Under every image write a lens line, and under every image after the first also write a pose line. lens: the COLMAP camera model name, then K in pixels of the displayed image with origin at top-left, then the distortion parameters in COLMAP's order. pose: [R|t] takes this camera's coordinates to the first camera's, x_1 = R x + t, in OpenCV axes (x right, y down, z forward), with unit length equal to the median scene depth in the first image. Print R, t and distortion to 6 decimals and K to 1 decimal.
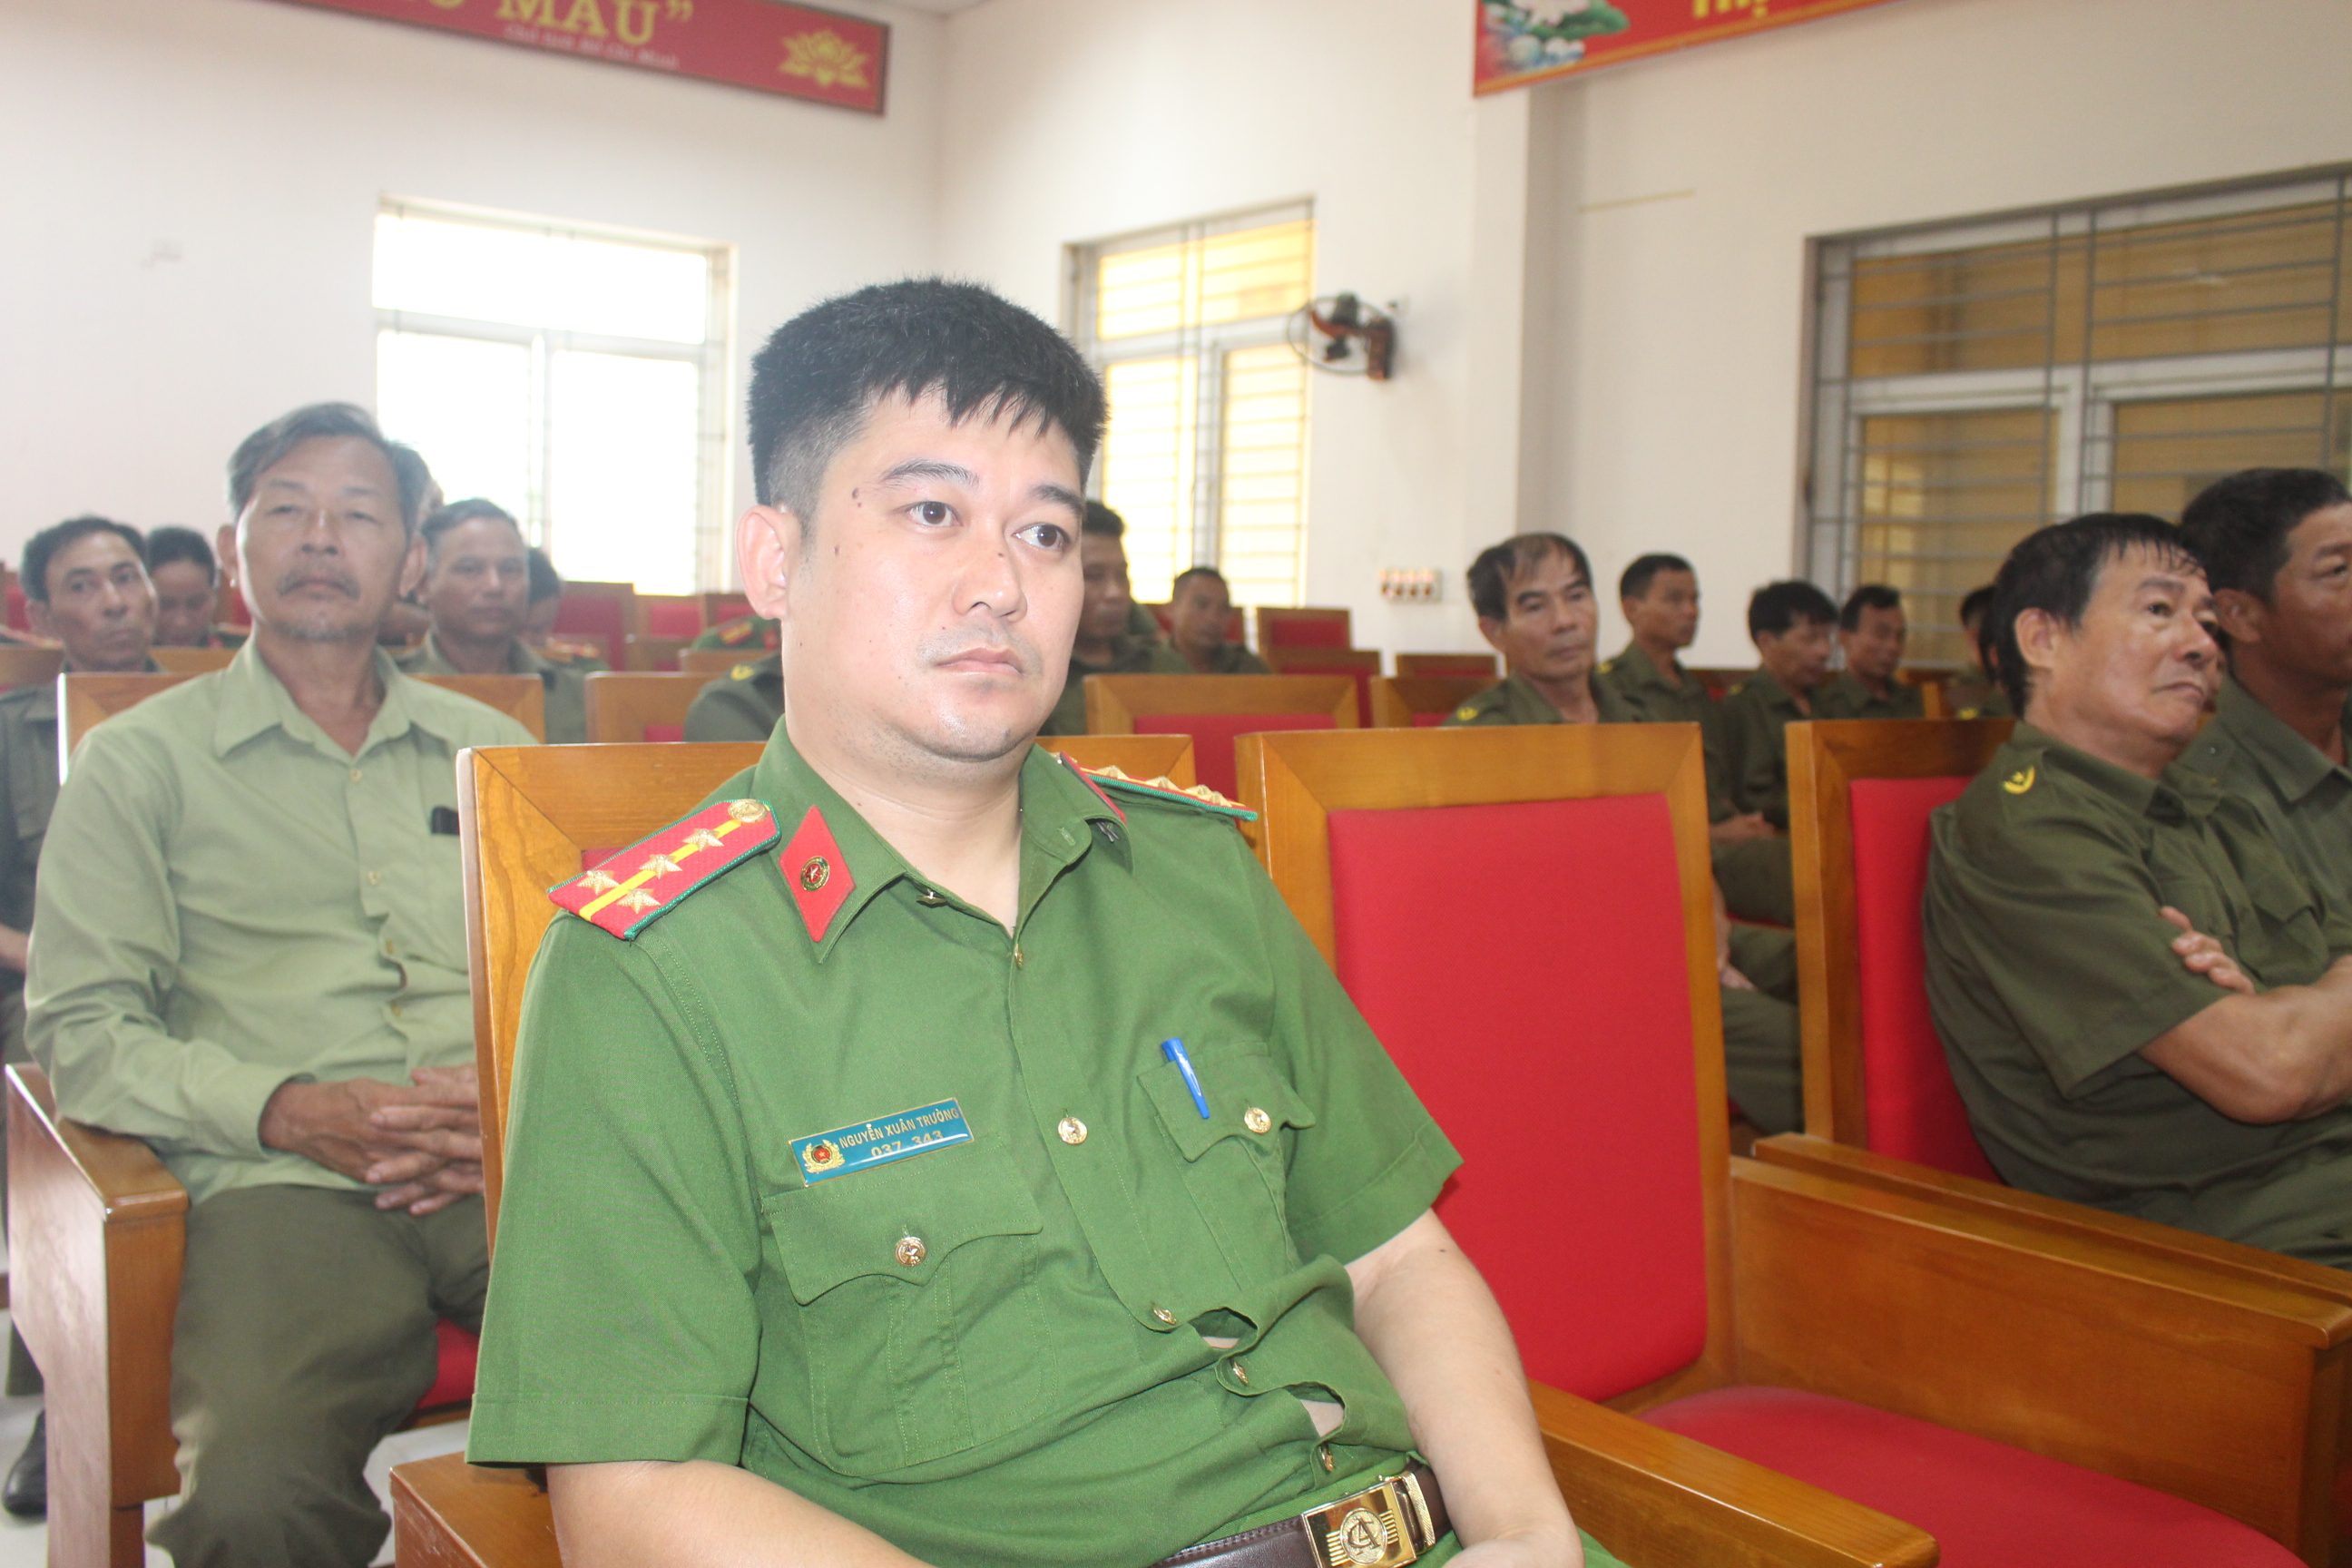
lens RADIAL K [[2087.2, 0, 1174.1], [0, 2087.2, 767.1], [0, 0, 1]] dist [-0.151048, 0.139682]
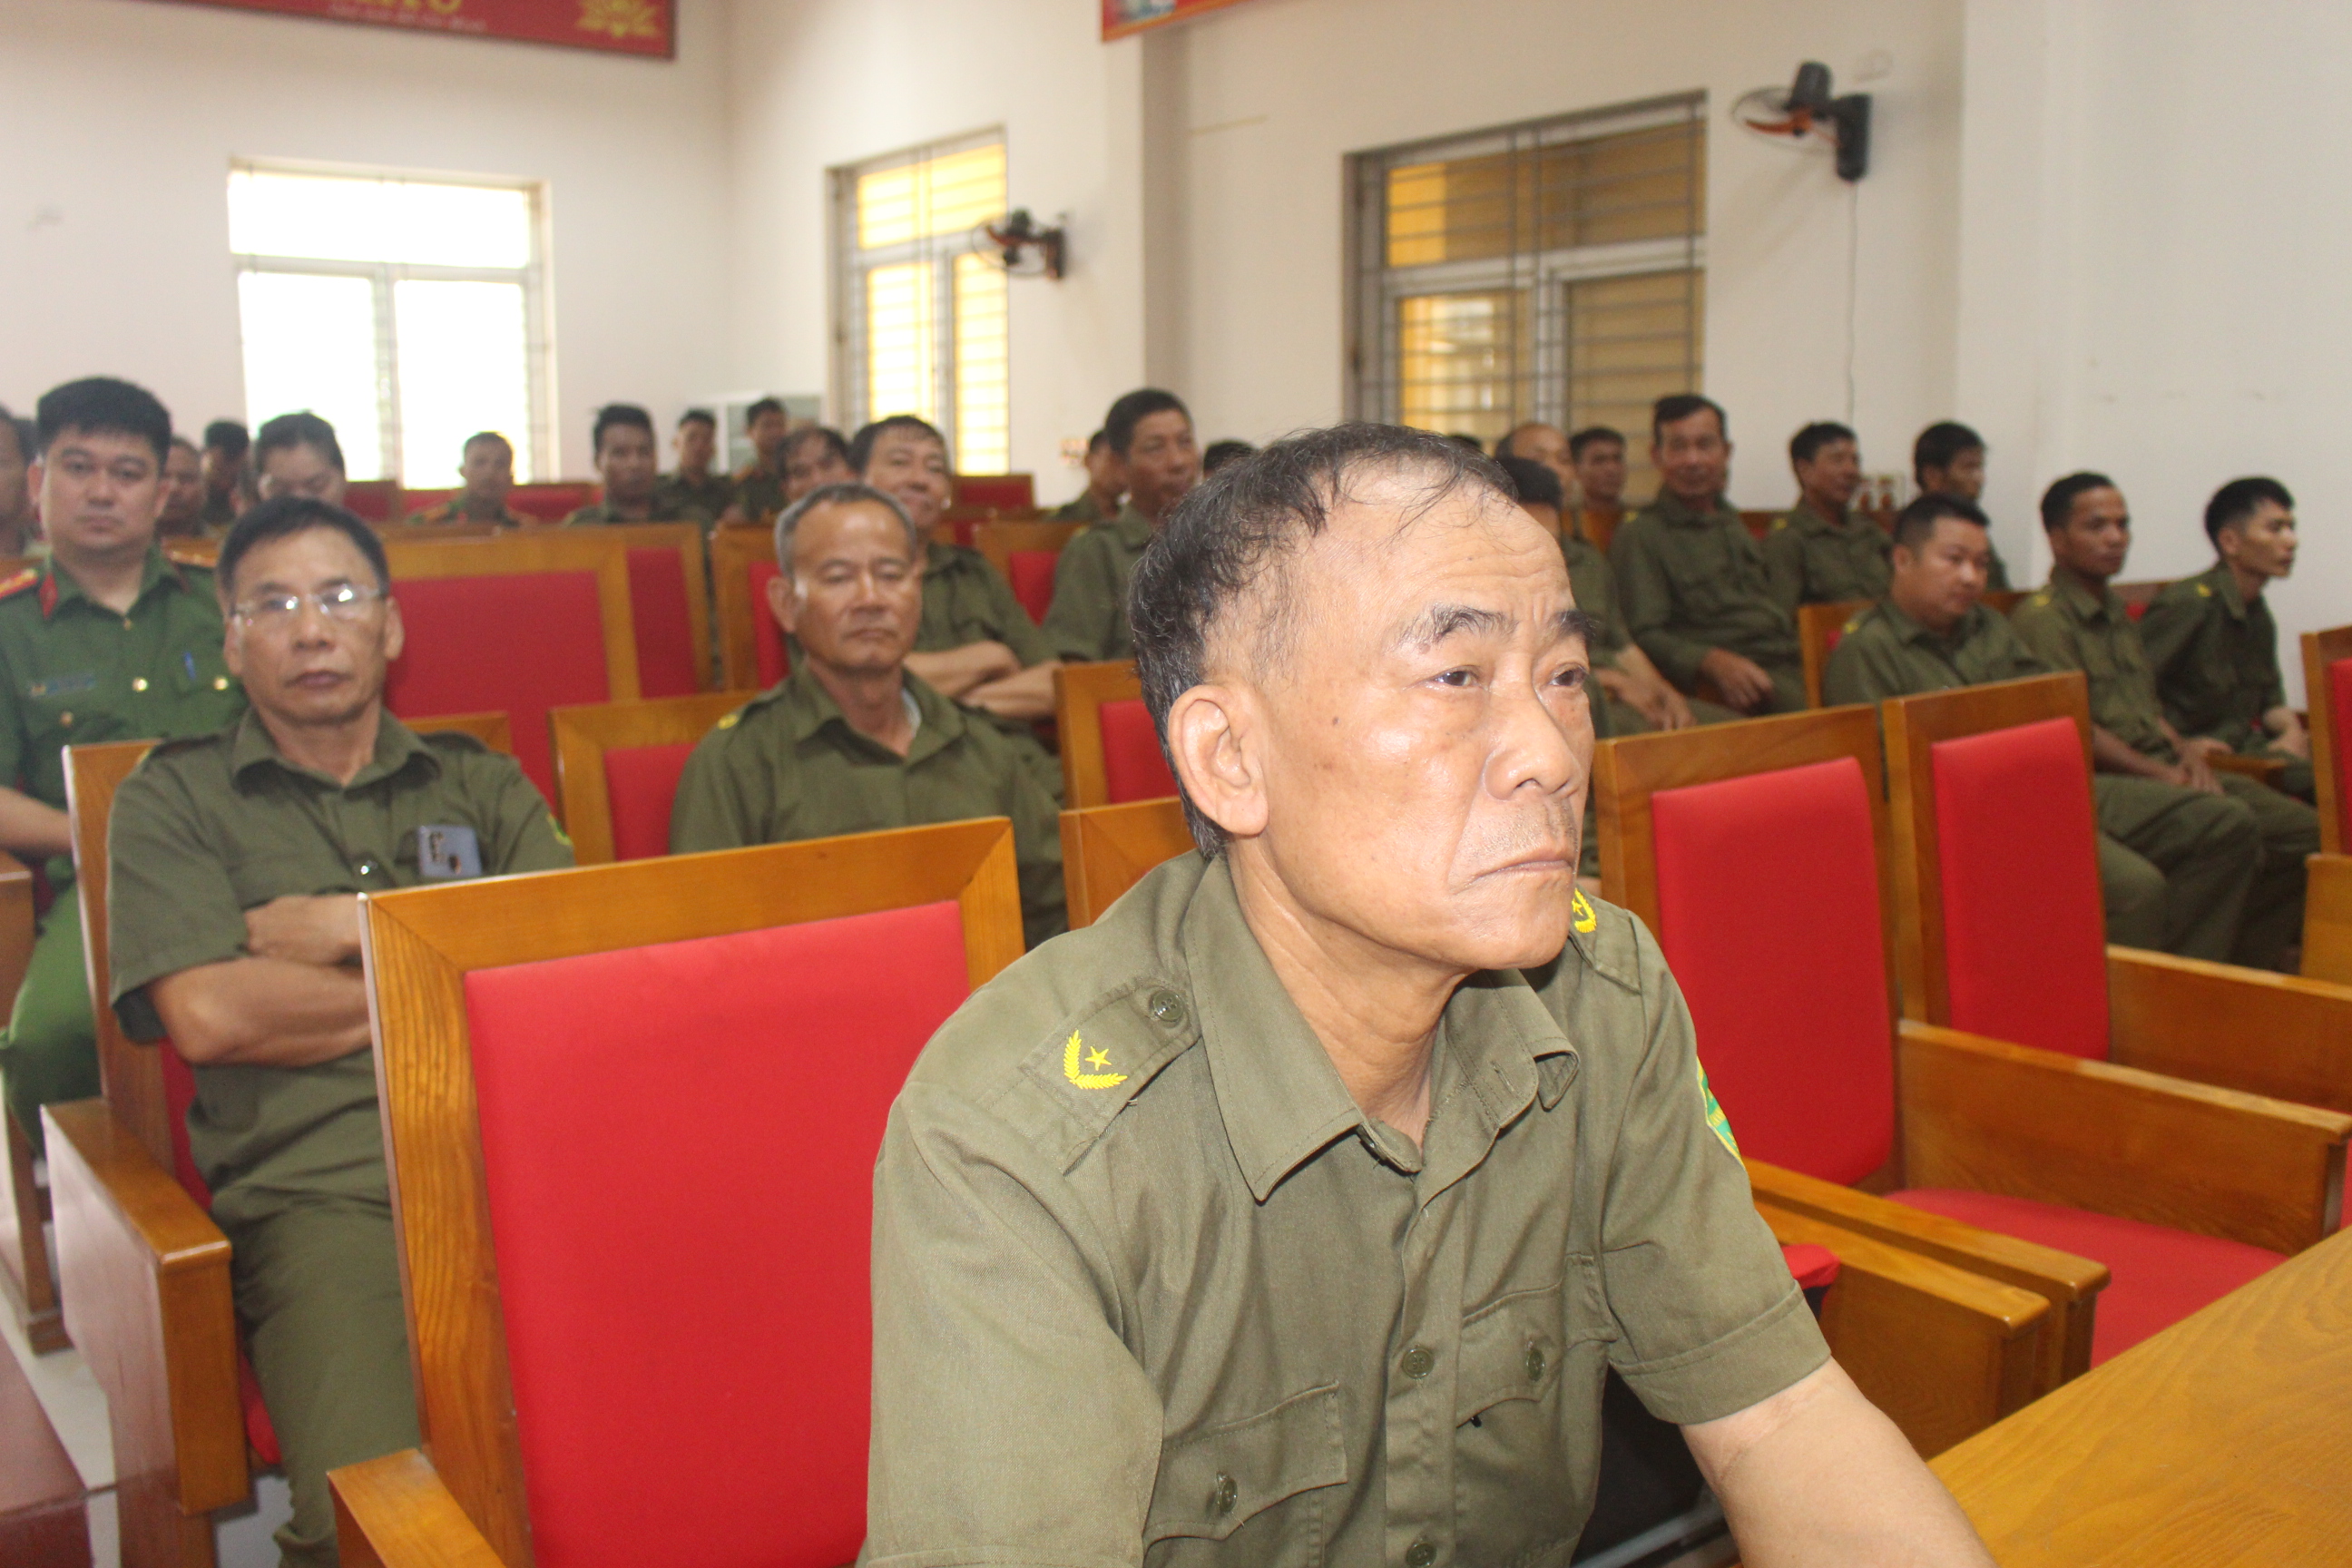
lens RADIAL K [[2087.2, 0, 1167.6], [0, 2087.2, 779.4], [0, 0, 1]] dist [-0.151048, 0.139682]
pose [[0.999286, -0.036587, -0.009392, 0.166166], [0.037154, 0.996874, 0.069721, 0.019989], [0.006812, -0.070020, 0.997522, -0.212486]]
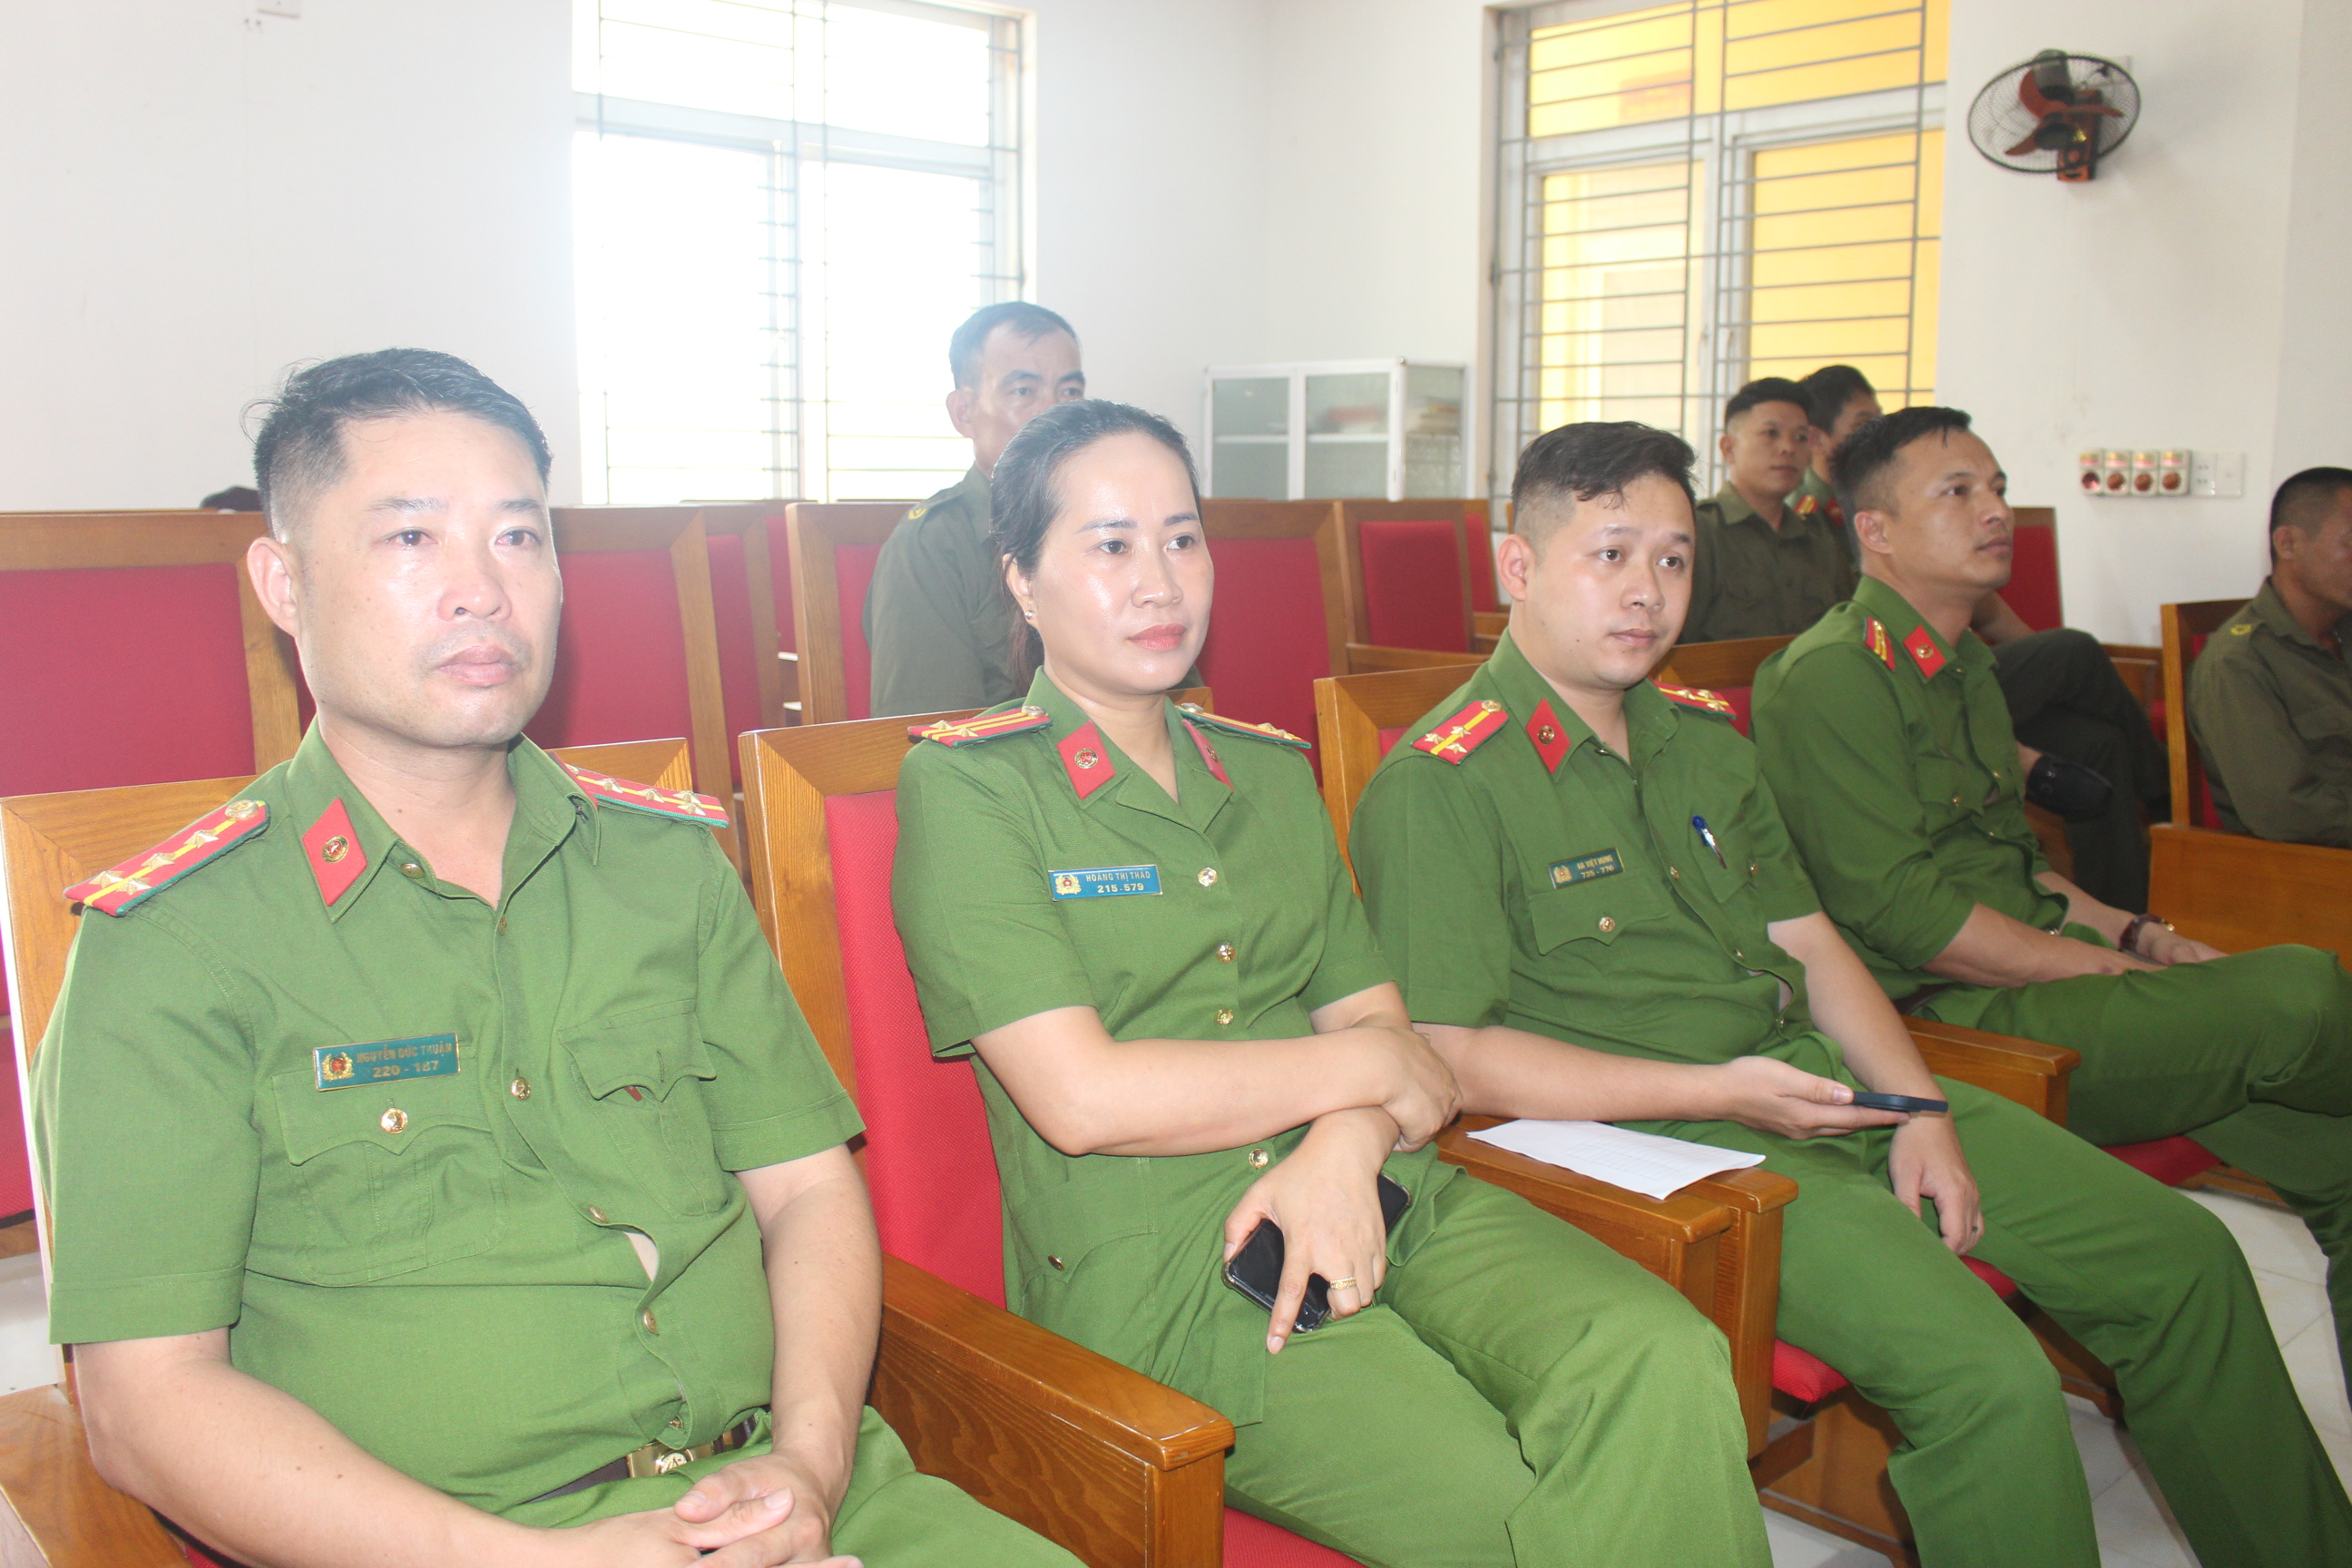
lens RADIAL K [[2087.2, 0, 1201.5], [0, 2087.2, 774.8], [0, 0, 1]] dist [-0.151048, 0.139682]
pose [[0.998531, -0.031275, 0.044248, -0.237350], [0.028117, 0.997133, 0.070257, -0.042444], [-0.046318, -0.068909, 0.996547, 0.317438]]
